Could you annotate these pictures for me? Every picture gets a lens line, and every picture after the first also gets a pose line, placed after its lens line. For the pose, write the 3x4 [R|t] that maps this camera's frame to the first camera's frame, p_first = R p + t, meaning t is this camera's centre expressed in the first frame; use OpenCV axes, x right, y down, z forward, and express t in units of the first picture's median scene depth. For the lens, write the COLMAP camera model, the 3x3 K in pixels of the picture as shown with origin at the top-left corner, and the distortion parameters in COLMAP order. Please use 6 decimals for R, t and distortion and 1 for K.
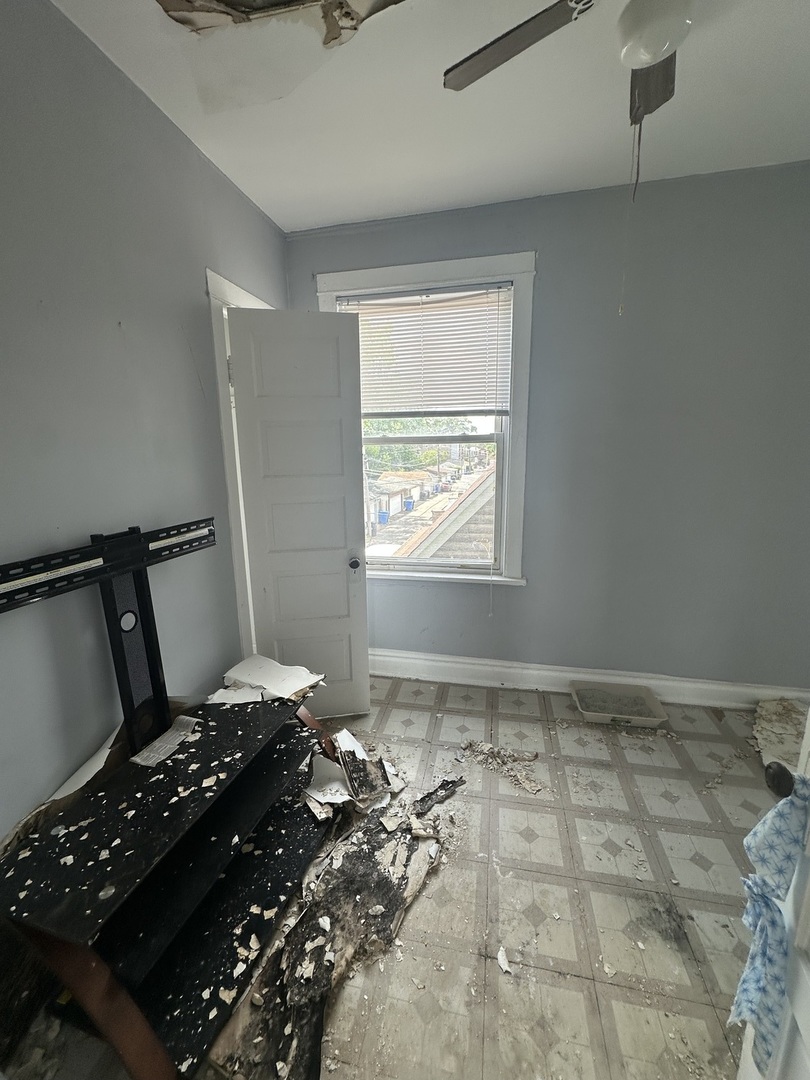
lens RADIAL K [[431.3, 0, 405.0], [0, 431.3, 540.0], [0, 0, 1]] dist [-0.004353, 0.000448]
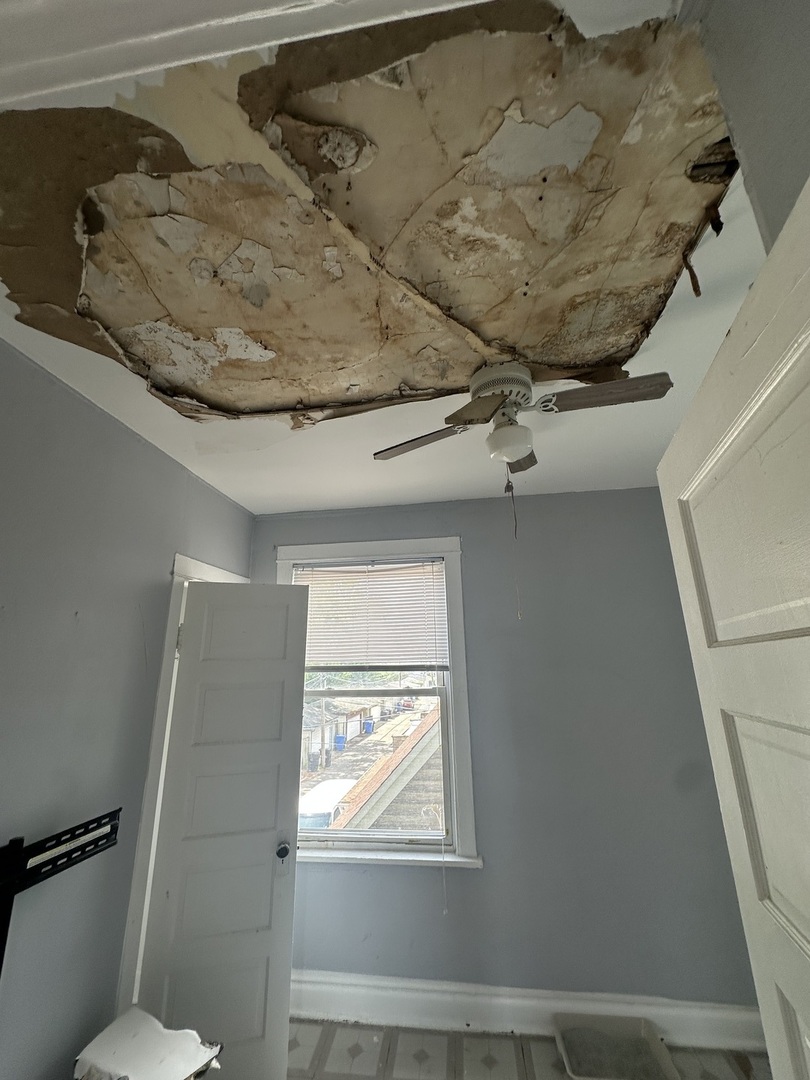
lens RADIAL K [[431.3, 0, 405.0], [0, 431.3, 540.0], [0, 0, 1]] dist [-0.004353, 0.000448]
pose [[0.996355, 0.019189, 0.083117, 0.040667], [0.021587, 0.885933, -0.463310, -0.086450], [-0.082527, 0.463416, 0.882290, -0.066016]]
